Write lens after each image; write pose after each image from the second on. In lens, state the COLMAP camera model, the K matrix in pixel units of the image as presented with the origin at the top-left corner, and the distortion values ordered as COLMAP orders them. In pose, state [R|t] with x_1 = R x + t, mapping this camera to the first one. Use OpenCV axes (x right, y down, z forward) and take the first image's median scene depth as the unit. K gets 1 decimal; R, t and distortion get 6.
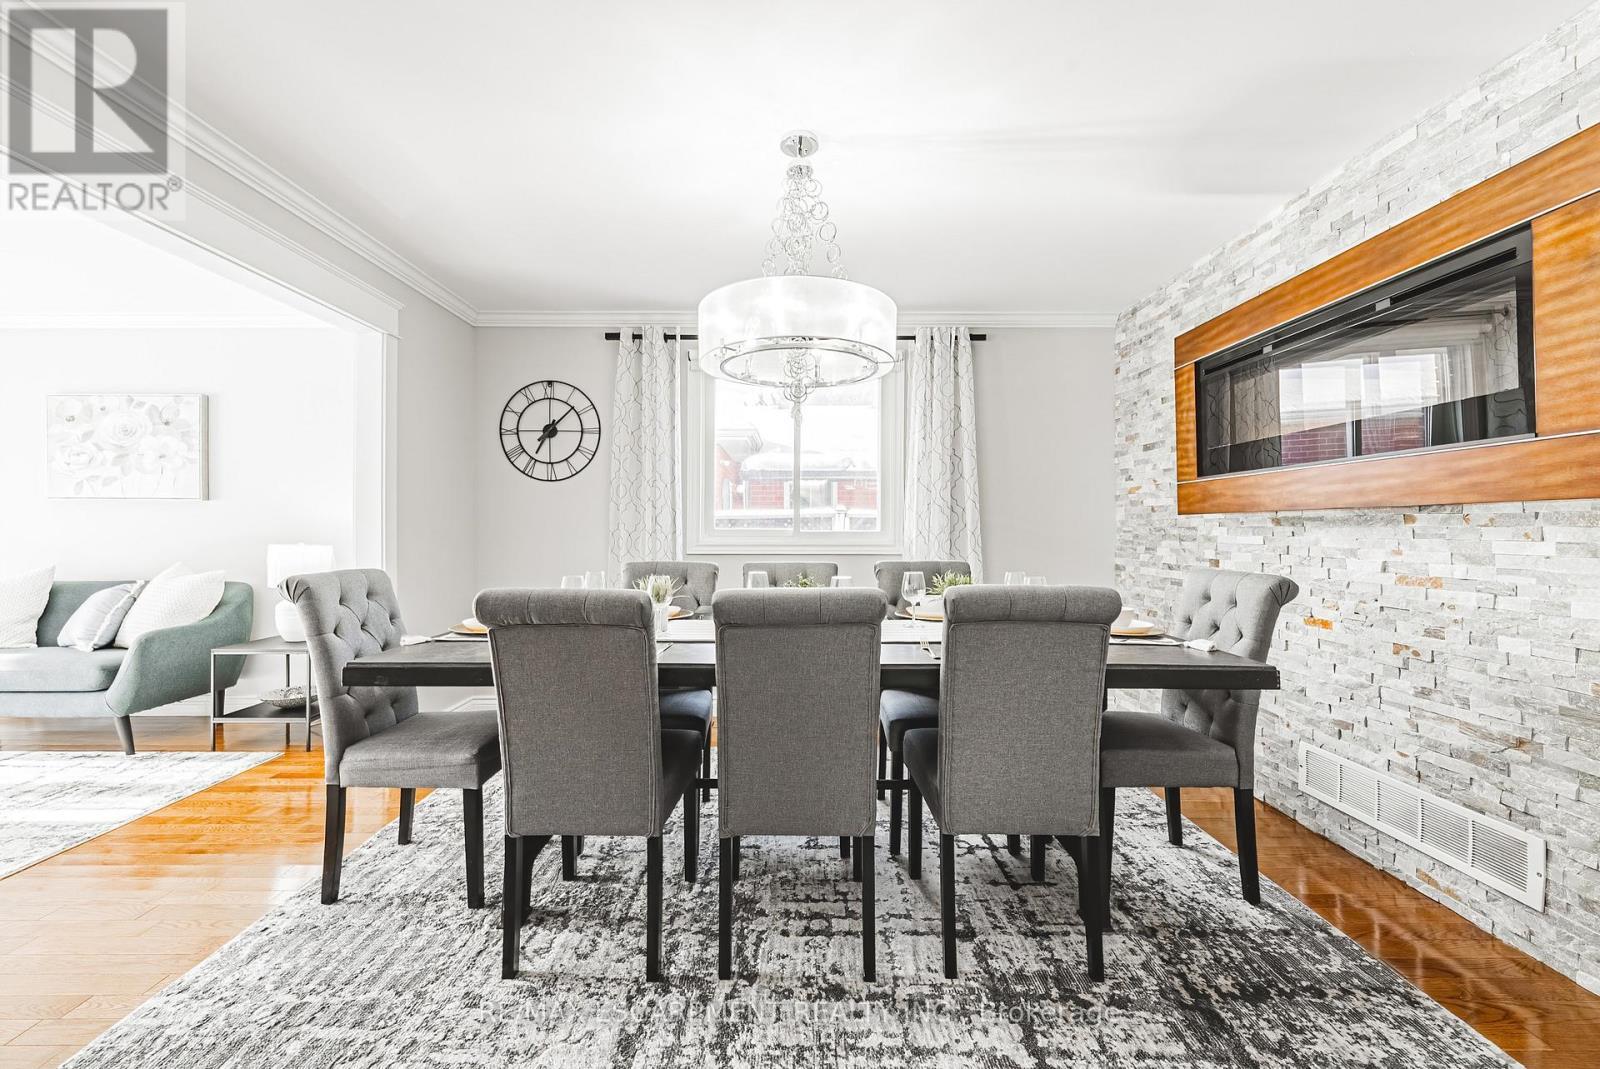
lens RADIAL K [[668.8, 0, 807.2], [0, 668.8, 531.7], [0, 0, 1]] dist [-0.003490, 0.000118]
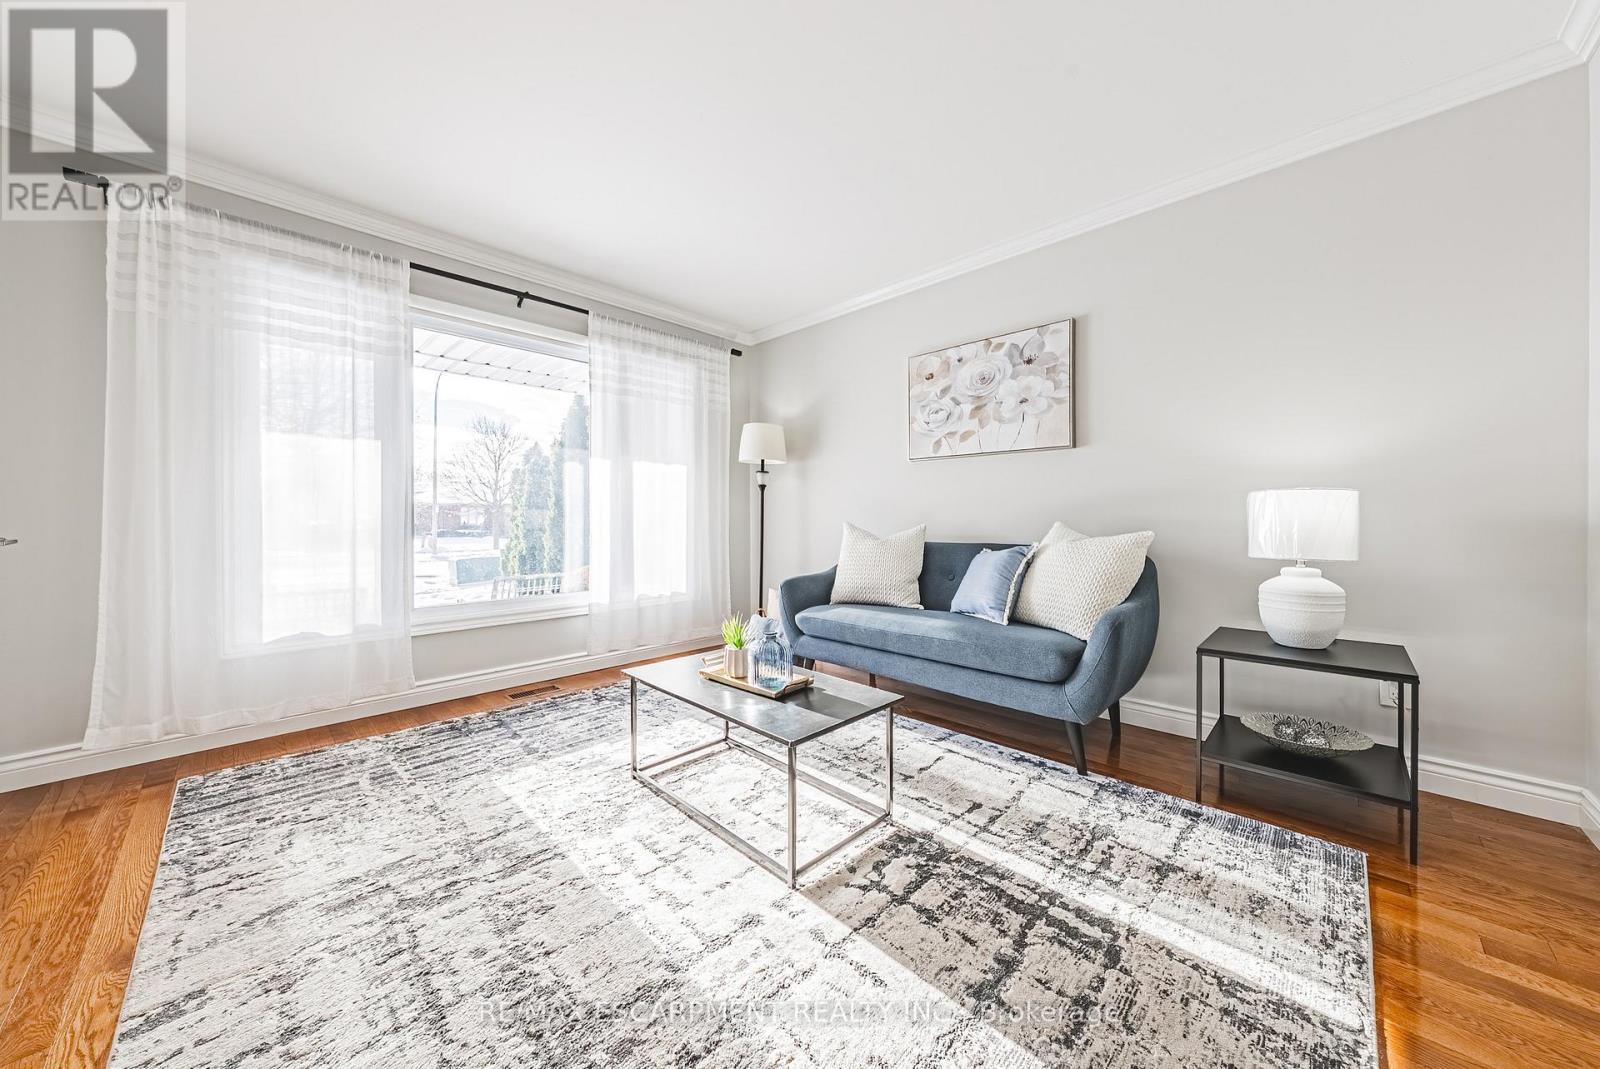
lens RADIAL K [[570.4, 0, 774.2], [0, 570.4, 524.2], [0, 0, 1]] dist [-0.003038, -0.000297]
pose [[0.678610, 0.005956, -0.734475, -0.718360], [-0.000269, 0.999969, 0.007860, 0.046335], [0.734499, -0.005137, 0.678591, 0.289801]]
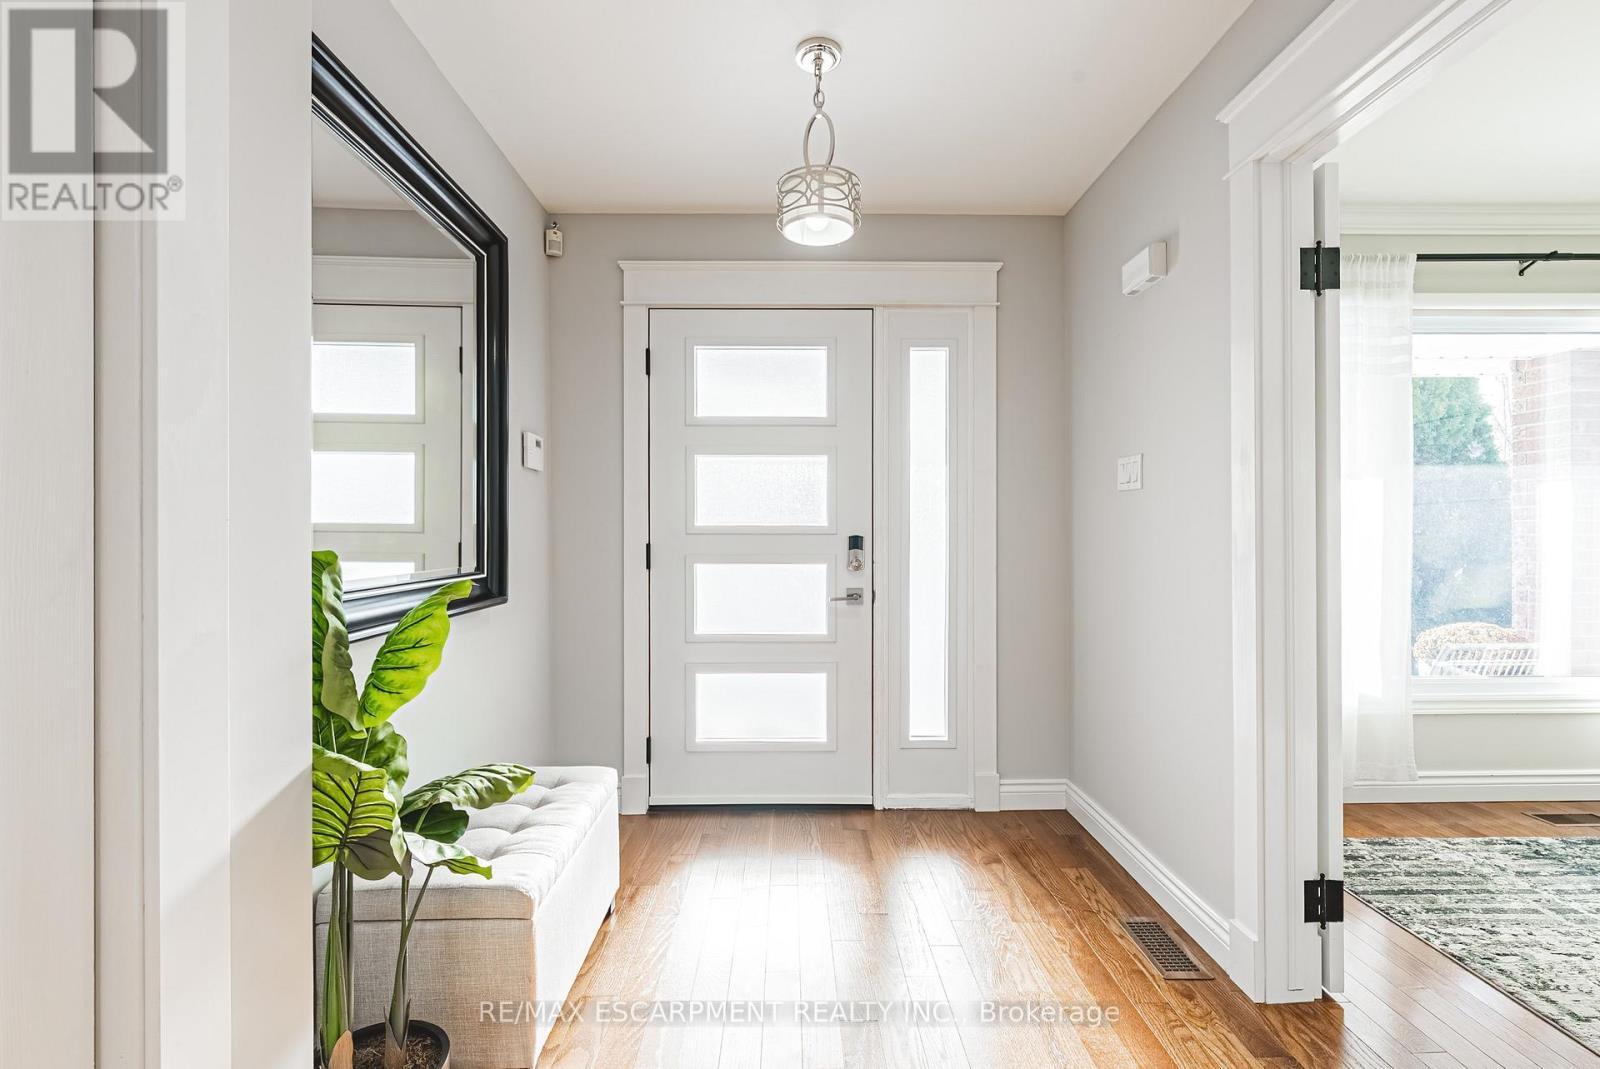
lens RADIAL K [[716.9, 0, 795.0], [0, 716.9, 532.0], [0, 0, 1]] dist [0.018542, 0.000246]
pose [[-0.004944, -0.000236, -0.999988, -0.815545], [-0.001519, 0.999999, -0.000228, 0.004586], [0.999987, 0.001518, -0.004945, -0.215217]]
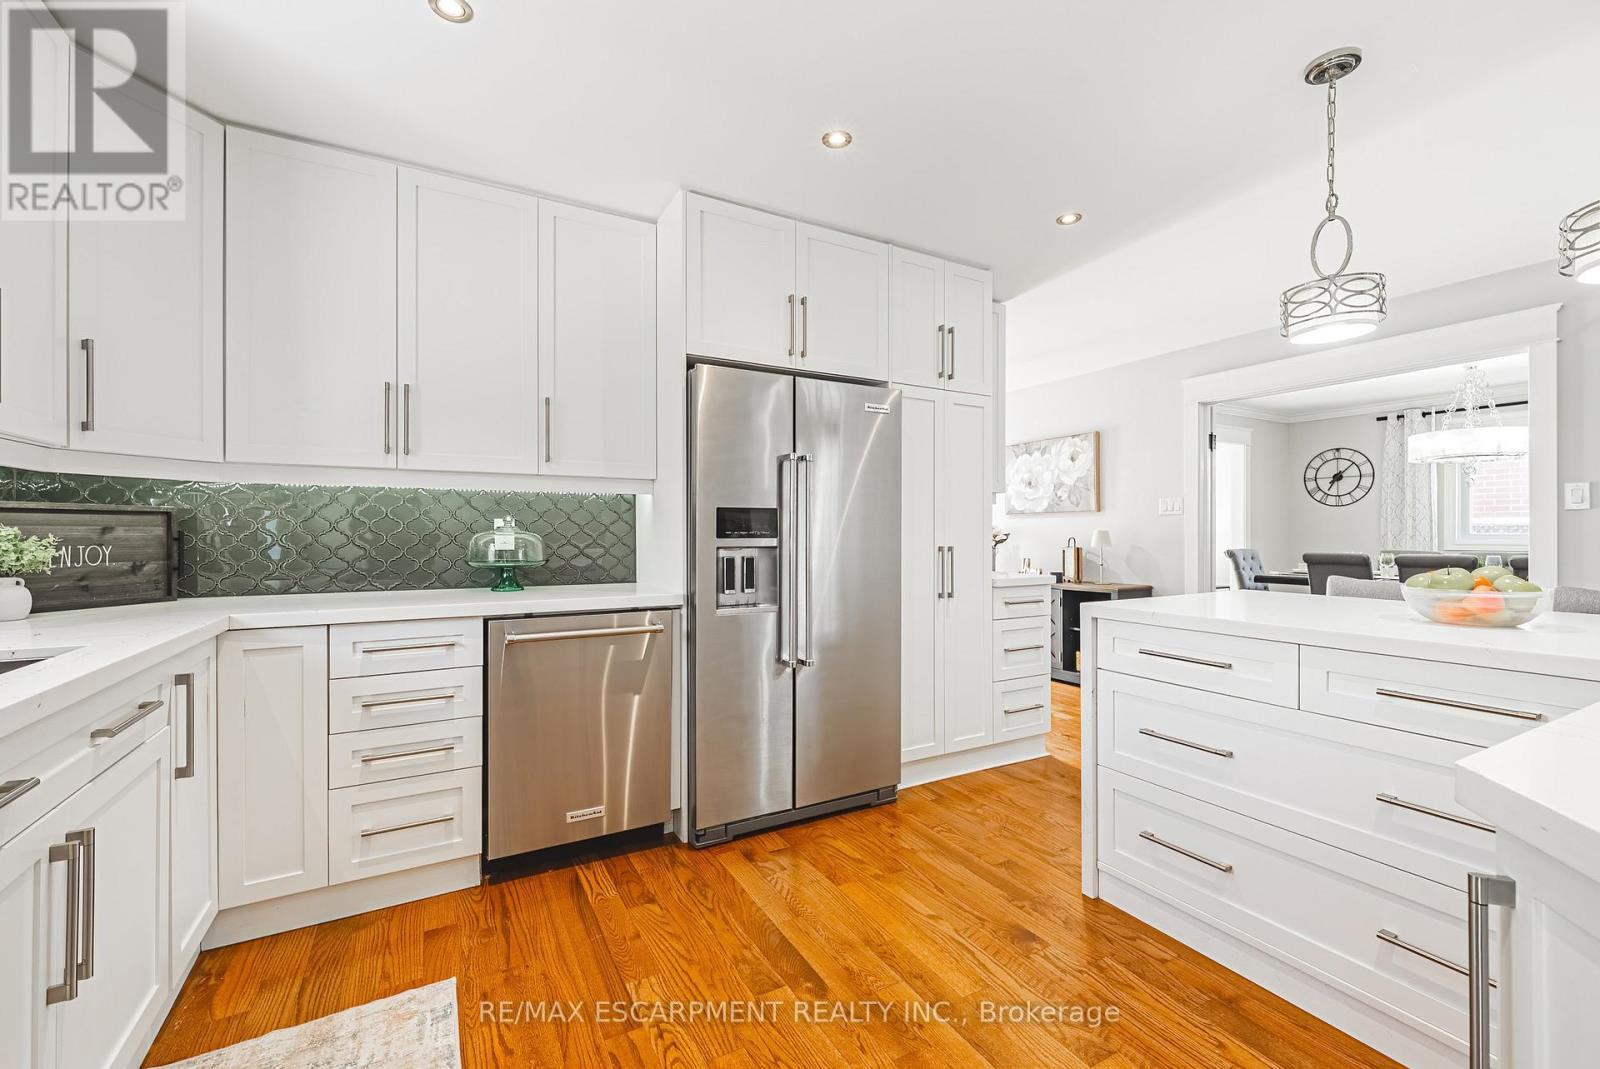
lens RADIAL K [[668.8, 0, 787.5], [0, 668.8, 528.4], [0, 0, 1]] dist [-0.003490, 0.000118]
pose [[0.474053, -0.007497, -0.880465, 0.519004], [-0.003907, 0.999936, -0.010618, 0.006162], [0.880488, 0.008473, 0.473993, -1.210013]]
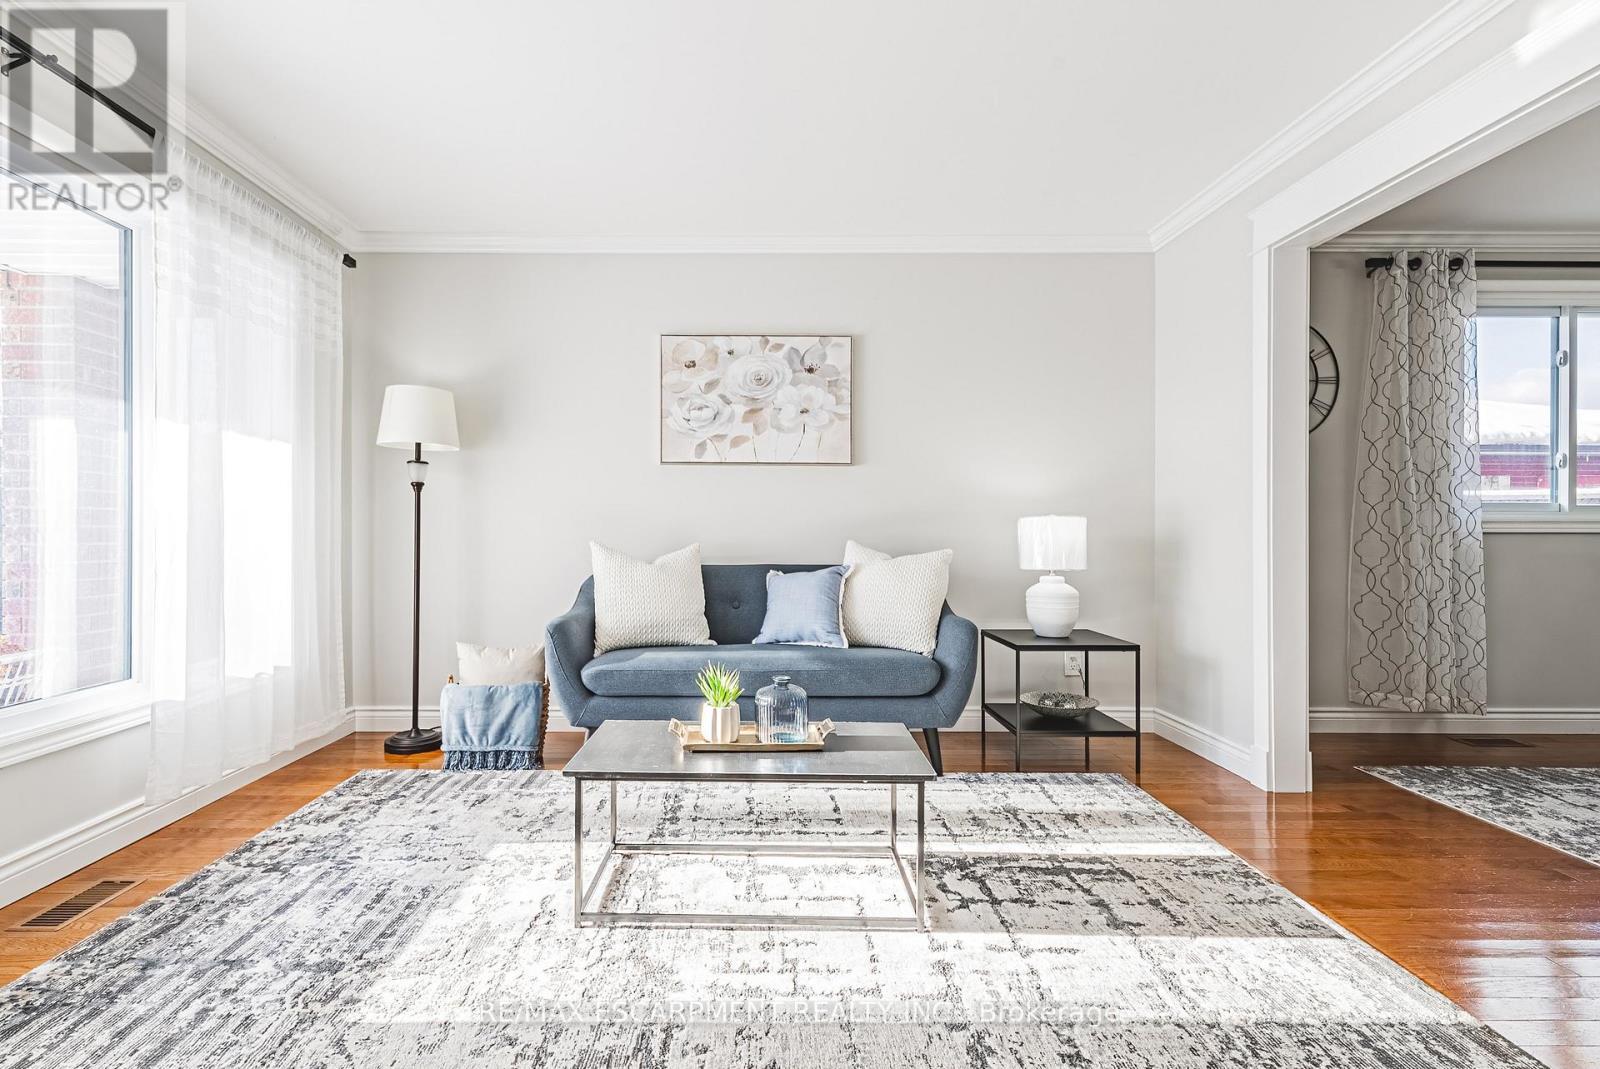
lens RADIAL K [[786.8, 0, 796.0], [0, 786.8, 535.2], [0, 0, 1]] dist [0.002574, 0.000331]
pose [[0.999875, 0.002708, -0.015560, -1.075776], [-0.002690, 0.999996, 0.001150, 0.041231], [0.015563, -0.001108, 0.999878, 0.047838]]
